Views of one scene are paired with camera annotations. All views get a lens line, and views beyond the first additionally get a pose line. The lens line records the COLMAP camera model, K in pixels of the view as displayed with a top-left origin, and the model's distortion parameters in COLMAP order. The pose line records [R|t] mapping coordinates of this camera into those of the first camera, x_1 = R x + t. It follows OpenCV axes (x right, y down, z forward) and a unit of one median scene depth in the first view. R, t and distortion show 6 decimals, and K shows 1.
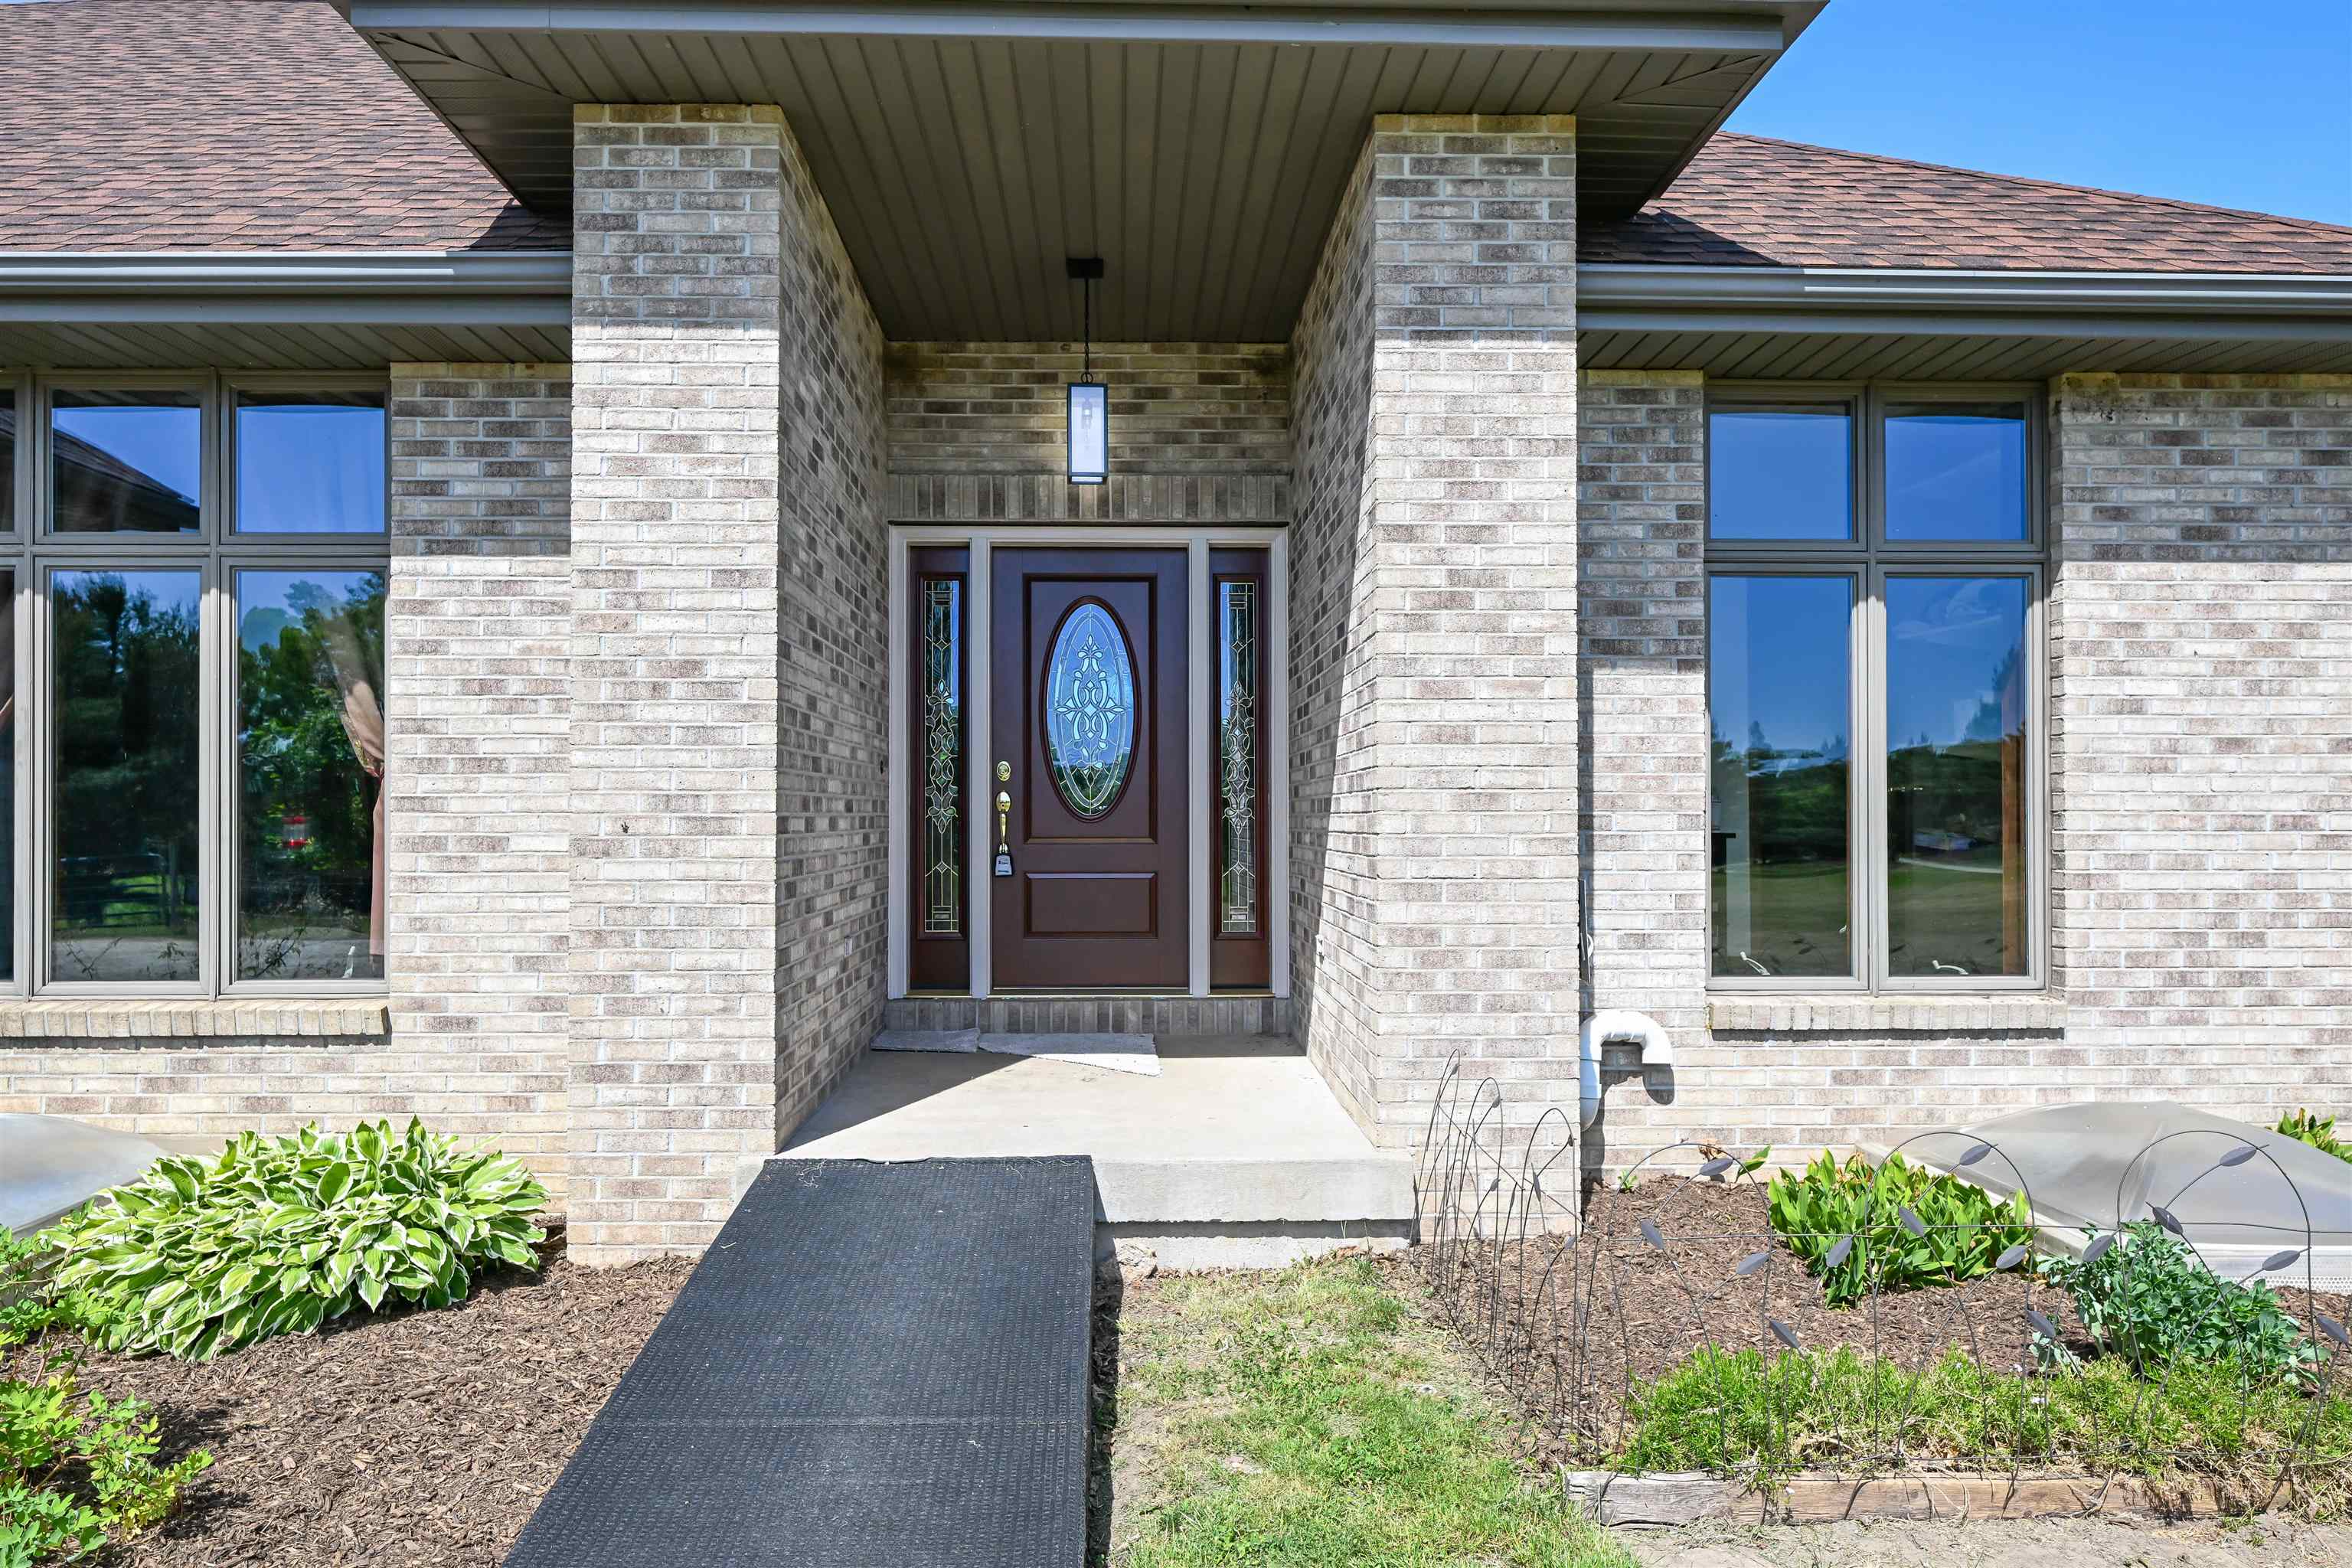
lens RADIAL K [[1514.9, 0, 1174.3], [0, 1514.9, 813.7], [0, 0, 1]] dist [-0.002168, 0.000335]
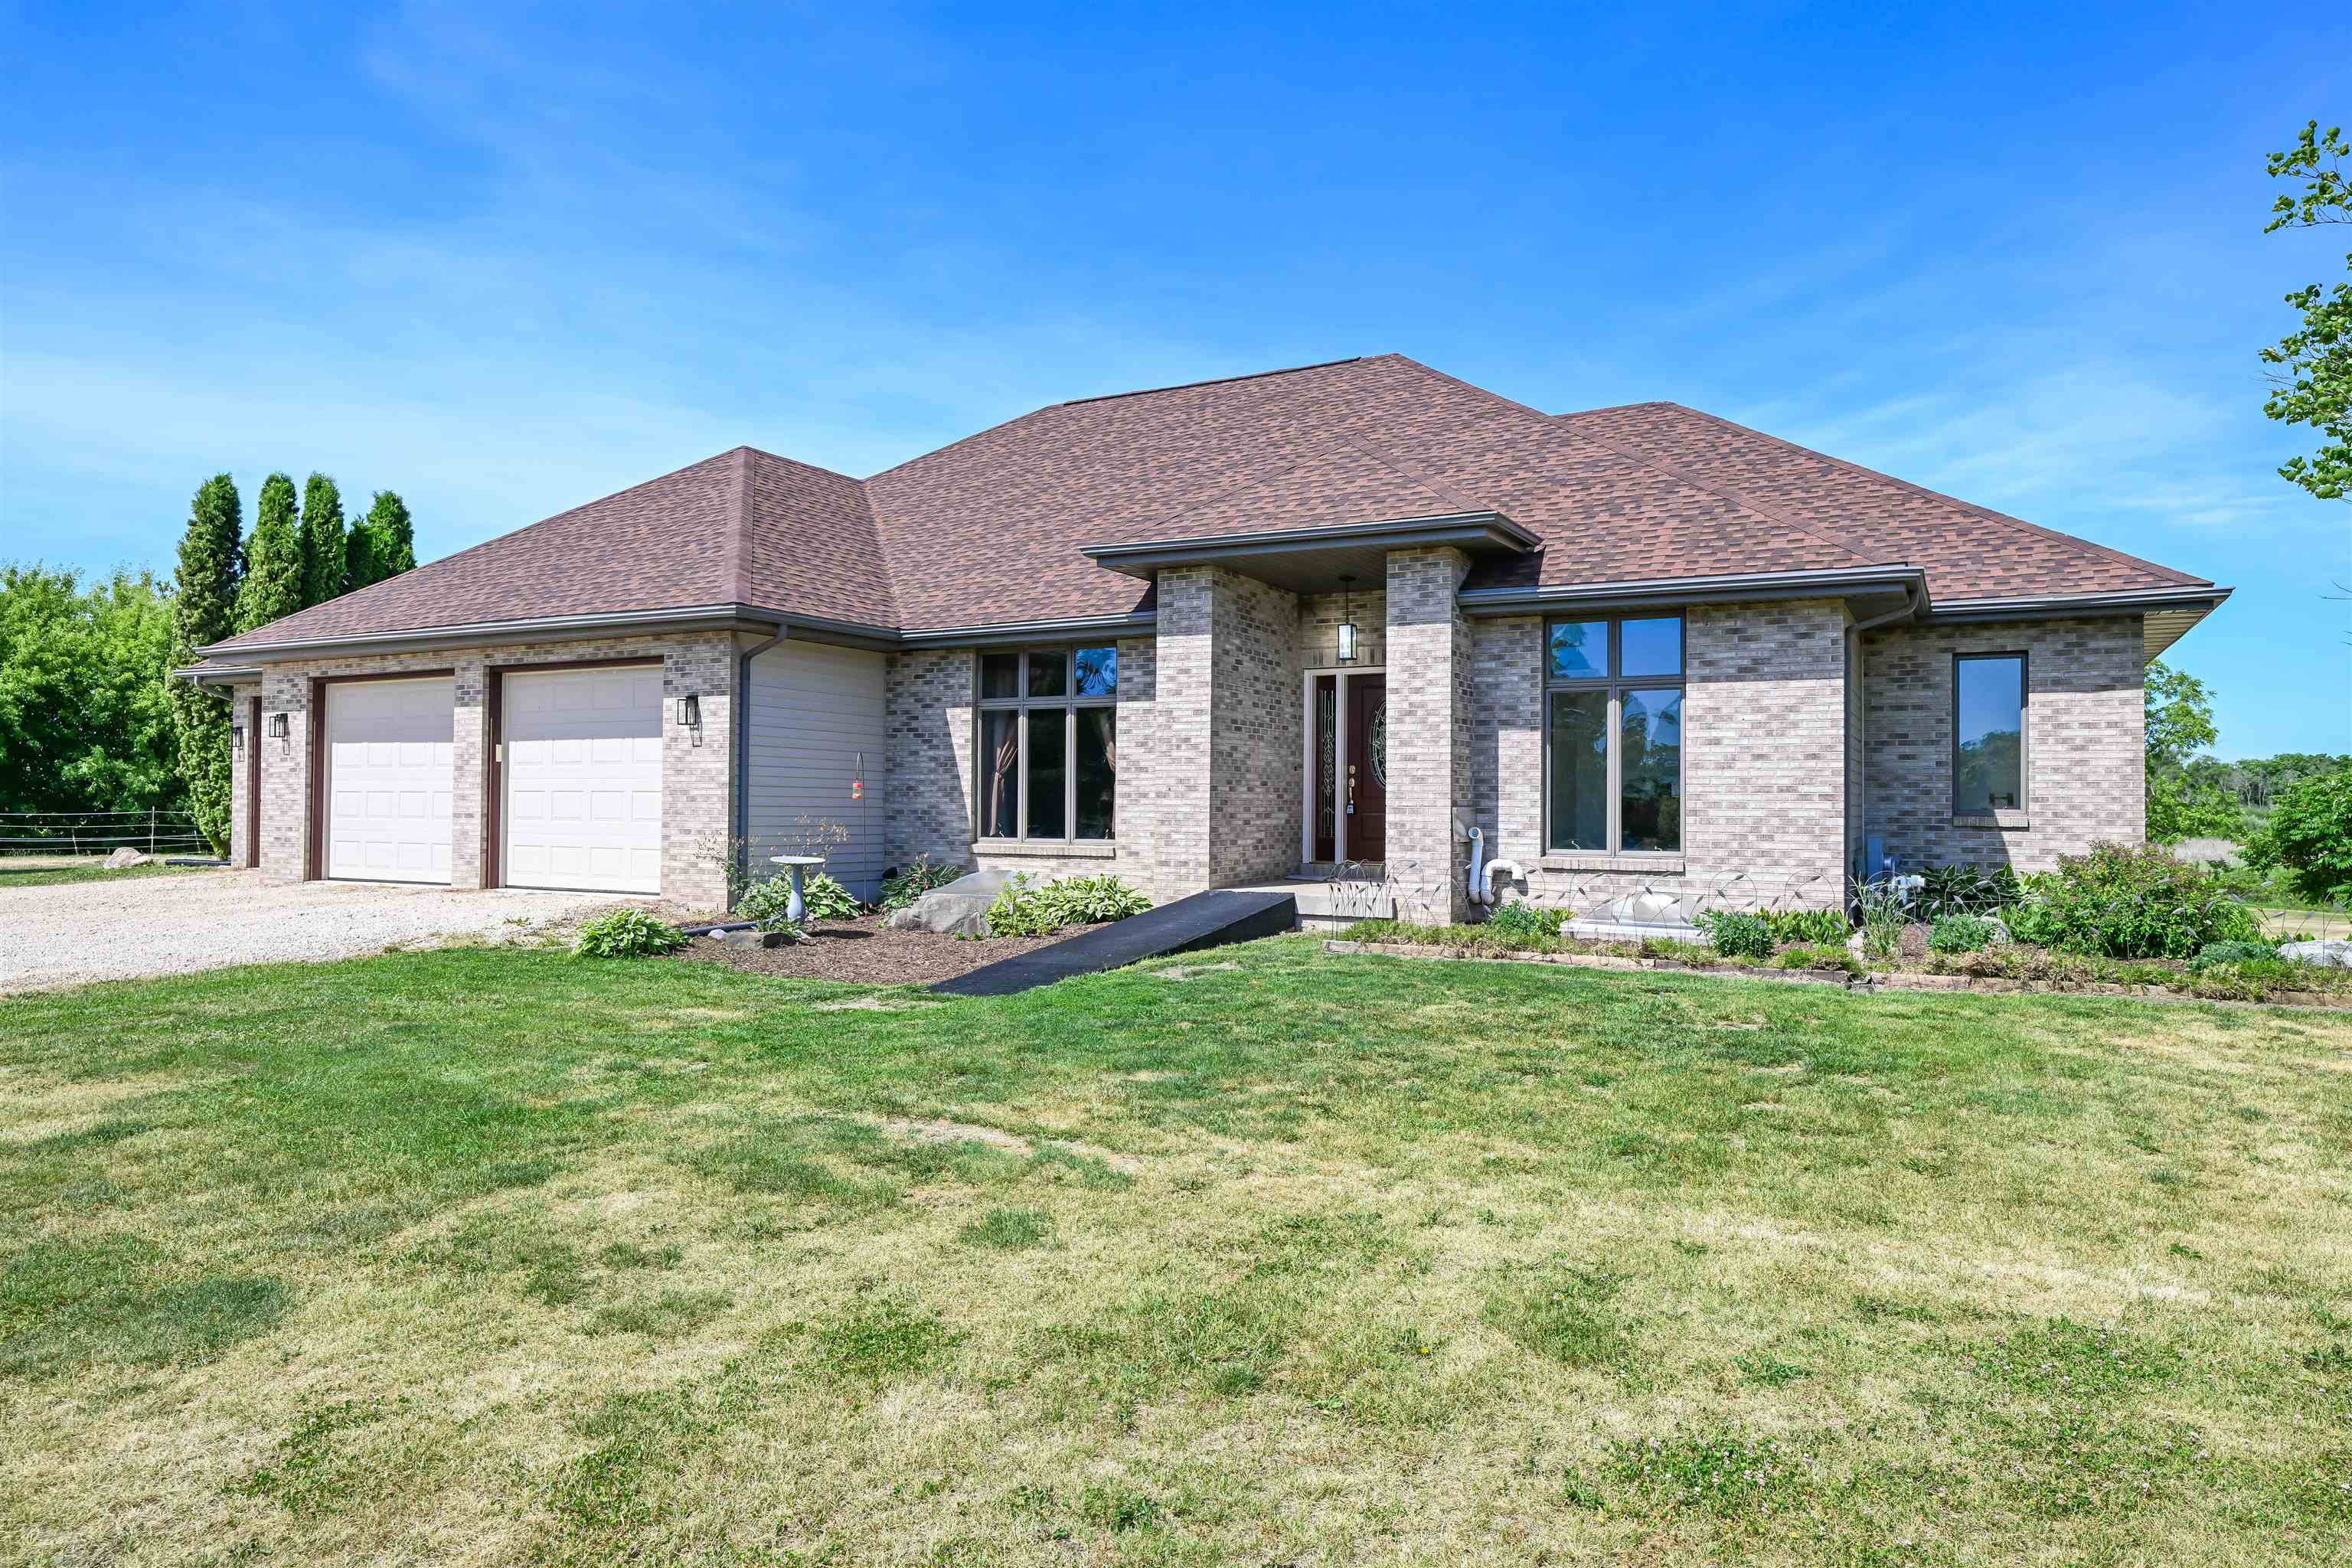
lens RADIAL K [[1514.9, 0, 1174.3], [0, 1514.9, 813.7], [0, 0, 1]] dist [-0.002168, 0.000335]
pose [[0.860398, 0.009233, -0.509538, 1.154003], [-0.006270, 0.999952, 0.007532, 0.033435], [0.509583, -0.003286, 0.860415, -1.592367]]
